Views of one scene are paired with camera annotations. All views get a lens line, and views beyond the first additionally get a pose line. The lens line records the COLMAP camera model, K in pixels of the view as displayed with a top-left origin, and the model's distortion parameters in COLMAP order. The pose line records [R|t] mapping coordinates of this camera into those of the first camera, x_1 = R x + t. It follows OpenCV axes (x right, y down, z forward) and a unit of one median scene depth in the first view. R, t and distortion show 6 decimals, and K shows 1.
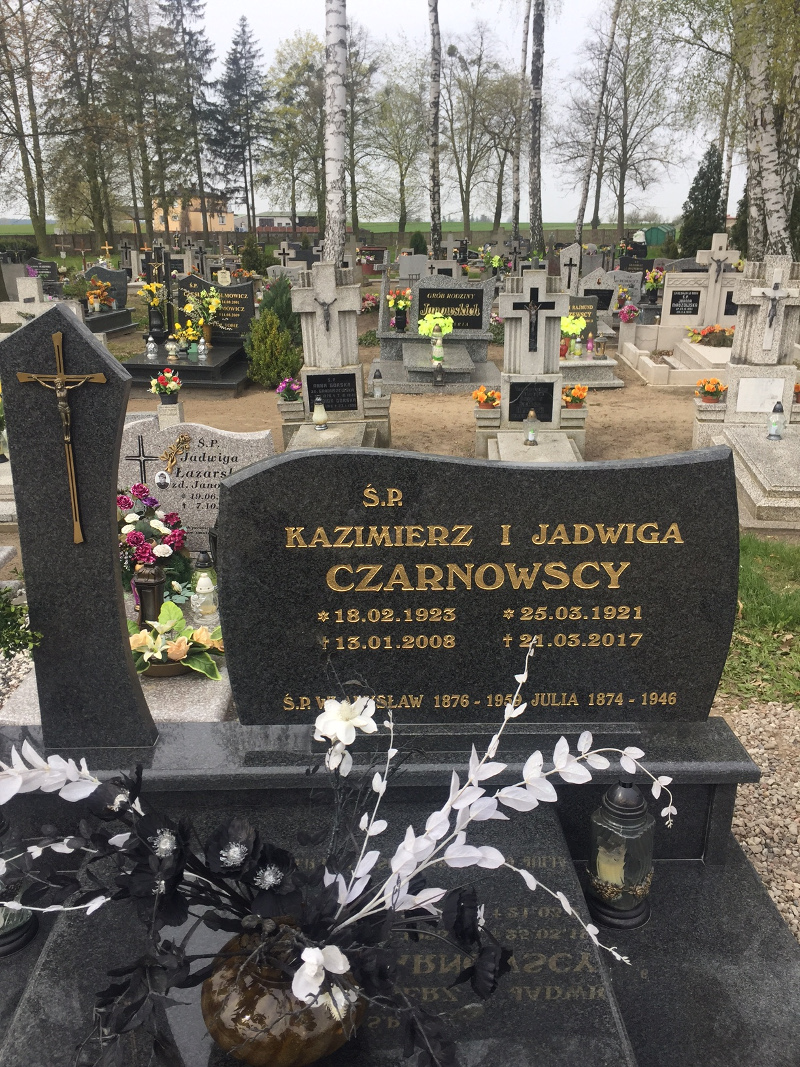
lens RADIAL K [[917.0, 0, 419.7], [0, 917.0, 502.3], [0, 0, 1]] dist [0.102891, -0.152704]
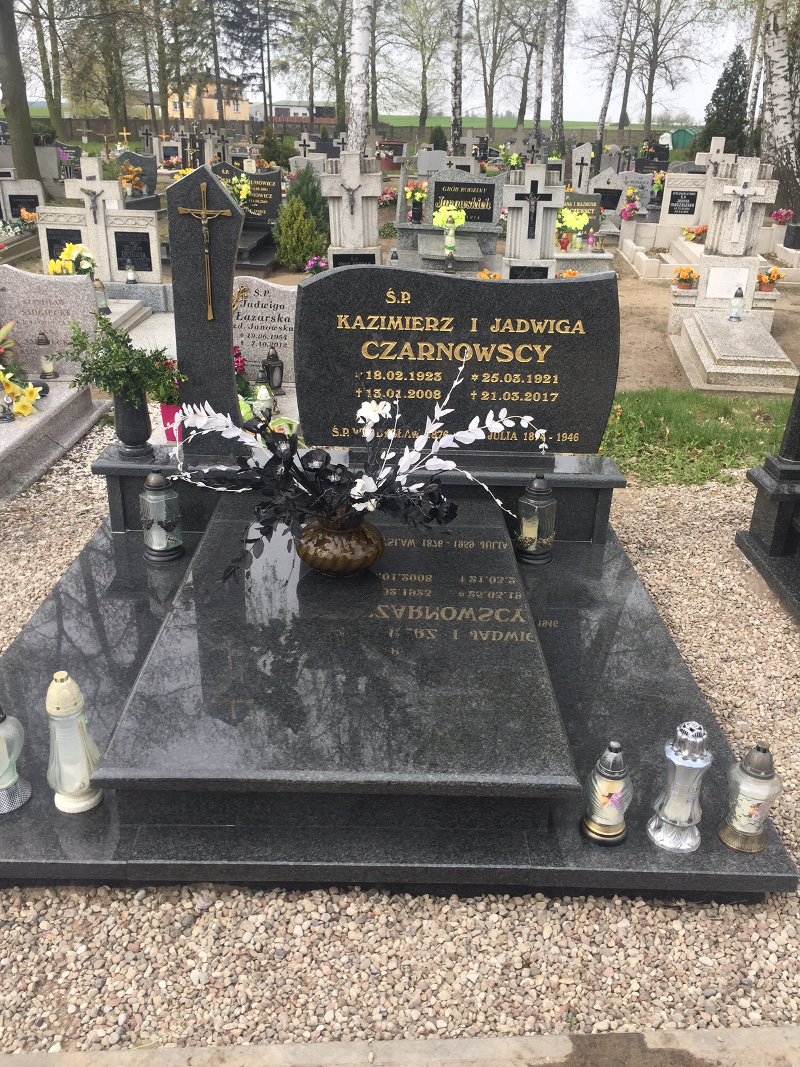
lens RADIAL K [[917.0, 0, 419.7], [0, 917.0, 502.3], [0, 0, 1]] dist [0.102891, -0.152704]
pose [[0.999379, 0.033981, -0.009300, 0.004307], [-0.032887, 0.994477, 0.099672, 0.033327], [0.012635, -0.099304, 0.994977, -0.112454]]
